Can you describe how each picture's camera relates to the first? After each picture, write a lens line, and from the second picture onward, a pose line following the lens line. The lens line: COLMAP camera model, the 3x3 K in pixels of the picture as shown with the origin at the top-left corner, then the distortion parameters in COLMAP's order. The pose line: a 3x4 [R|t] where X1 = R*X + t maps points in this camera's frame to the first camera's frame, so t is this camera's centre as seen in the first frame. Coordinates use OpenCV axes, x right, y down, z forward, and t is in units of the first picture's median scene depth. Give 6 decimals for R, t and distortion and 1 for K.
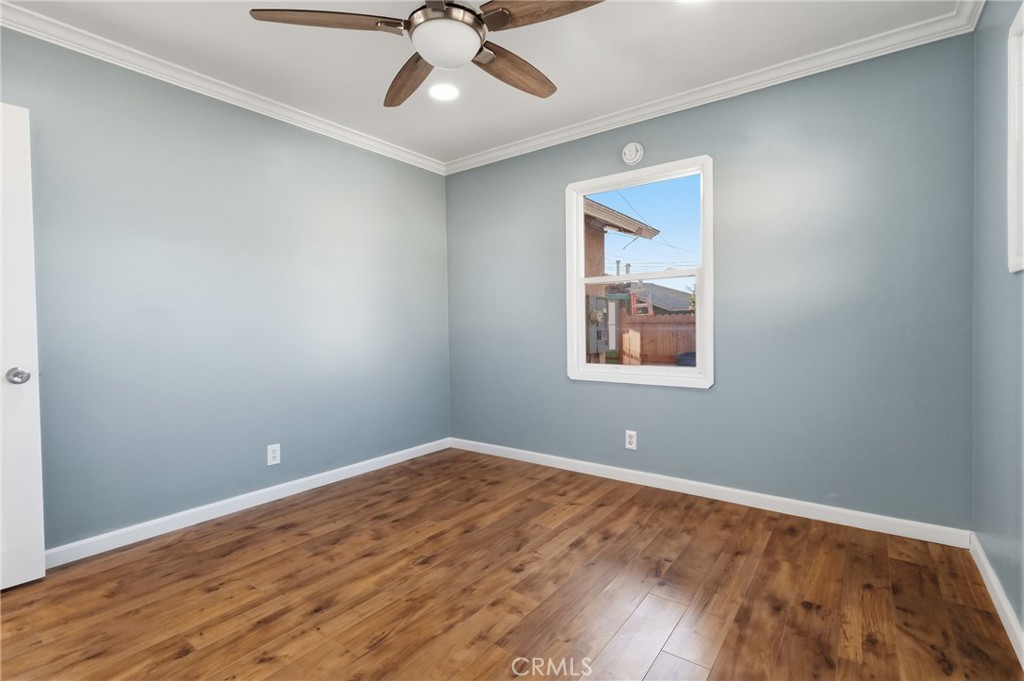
lens RADIAL K [[480.1, 0, 505.4], [0, 480.1, 335.6], [0, 0, 1]] dist [-0.002496, 0.000891]
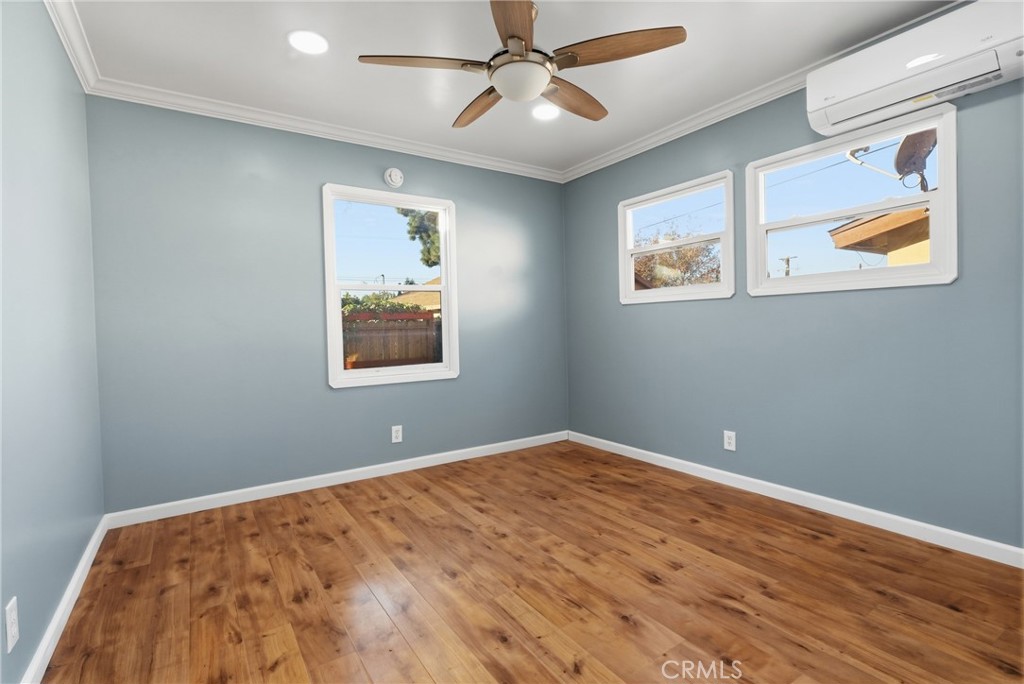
lens RADIAL K [[480.1, 0, 510.2], [0, 480.1, 344.0], [0, 0, 1]] dist [-0.002496, 0.000891]
pose [[0.321892, -0.029055, 0.946331, -0.819709], [0.038354, 0.999109, 0.017629, -0.002178], [-0.945999, 0.030621, 0.322719, 0.450223]]
